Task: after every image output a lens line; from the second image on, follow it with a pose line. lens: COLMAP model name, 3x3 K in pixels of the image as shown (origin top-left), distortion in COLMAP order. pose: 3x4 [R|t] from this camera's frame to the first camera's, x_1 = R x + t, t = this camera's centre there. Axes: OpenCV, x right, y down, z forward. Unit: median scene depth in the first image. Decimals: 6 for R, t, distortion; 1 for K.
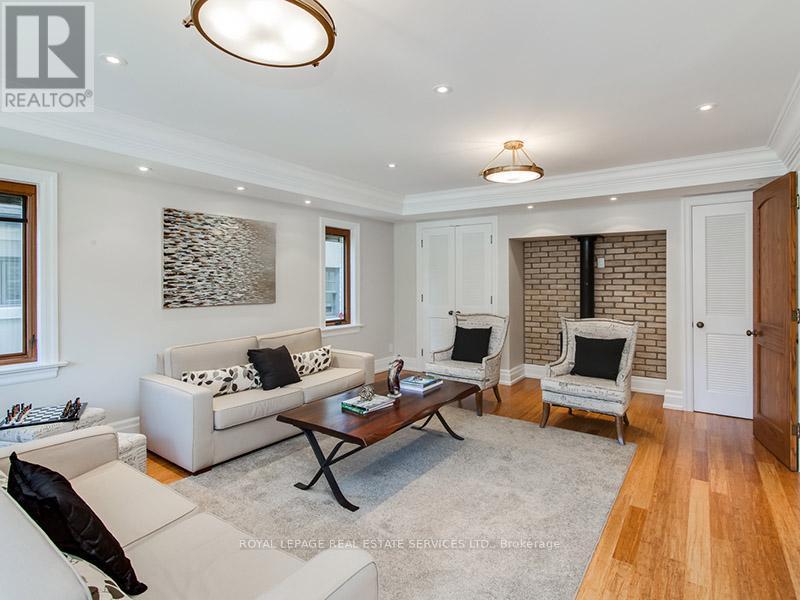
lens RADIAL K [[421.0, 0, 405.4], [0, 421.0, 286.7], [0, 0, 1]] dist [0.001679, -0.000794]
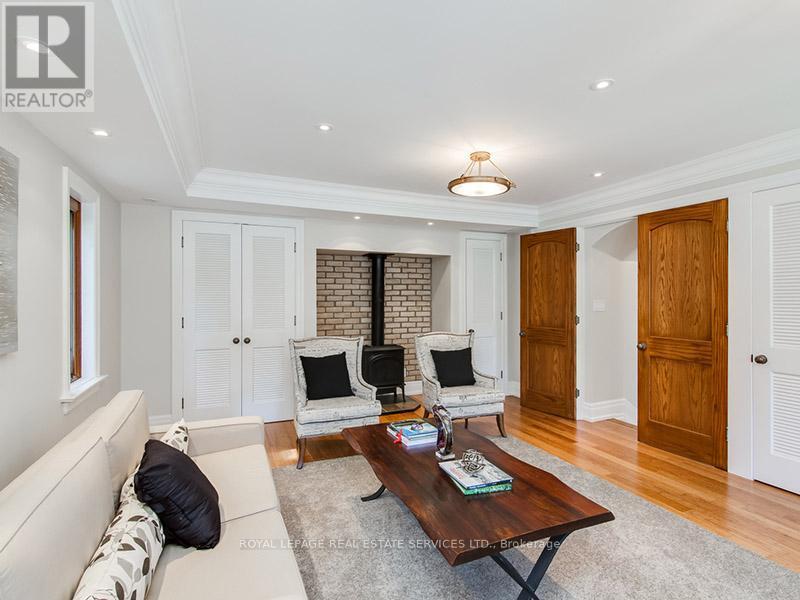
lens RADIAL K [[419.1, 0, 403.3], [0, 419.1, 299.1], [0, 0, 1]] dist [0.001346, 0.000251]
pose [[0.521617, -0.001872, 0.853178, -0.543200], [0.010883, 0.999931, -0.004460, -0.006218], [-0.853110, 0.011612, 0.521602, 0.545855]]
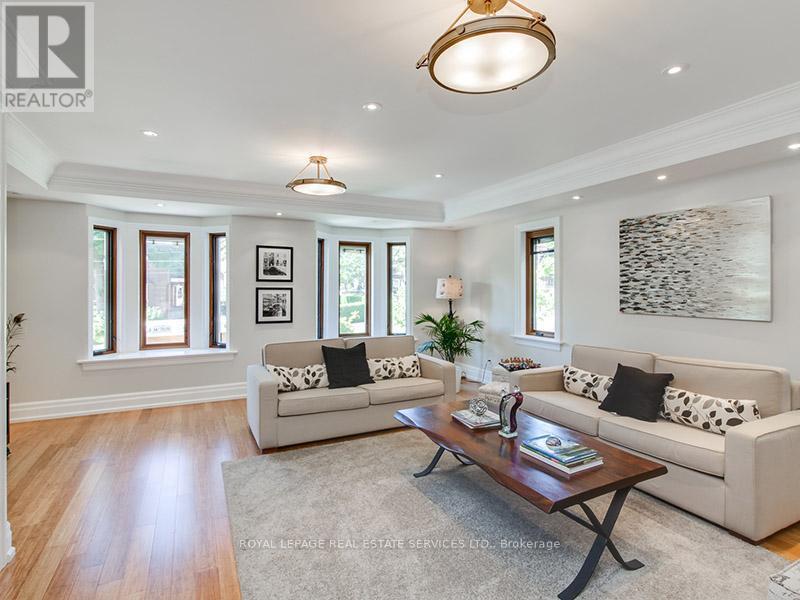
lens RADIAL K [[421.0, 0, 405.4], [0, 421.0, 286.7], [0, 0, 1]] dist [0.001679, -0.000794]
pose [[-0.467243, -0.004618, -0.884117, 0.601956], [-0.010661, 0.999943, 0.000411, -0.009658], [0.884065, 0.009617, -0.467265, 0.954189]]
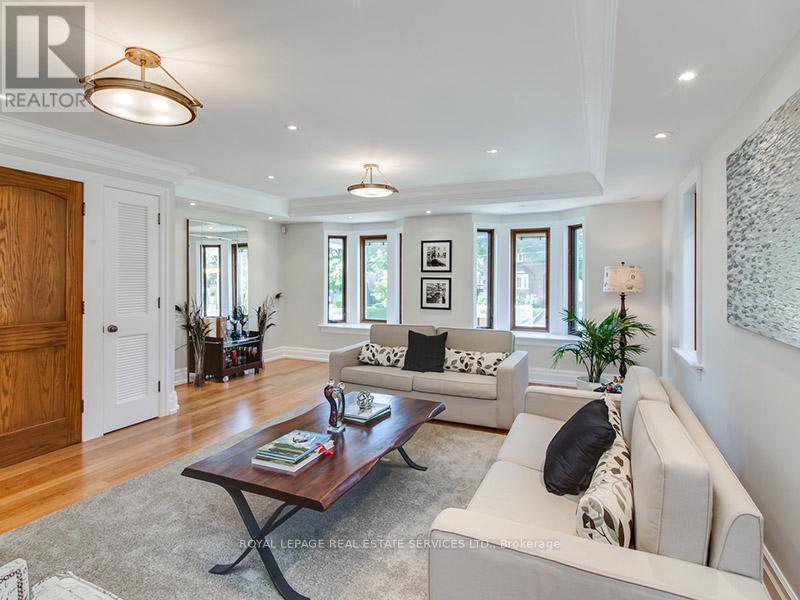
lens RADIAL K [[419.5, 0, 406.2], [0, 419.5, 274.0], [0, 0, 1]] dist [0.002867, 0.001632]
pose [[-0.981145, -0.004843, -0.193213, -0.001143], [-0.005423, 0.999982, 0.002473, -0.017227], [0.193198, 0.003475, -0.981154, 1.410845]]
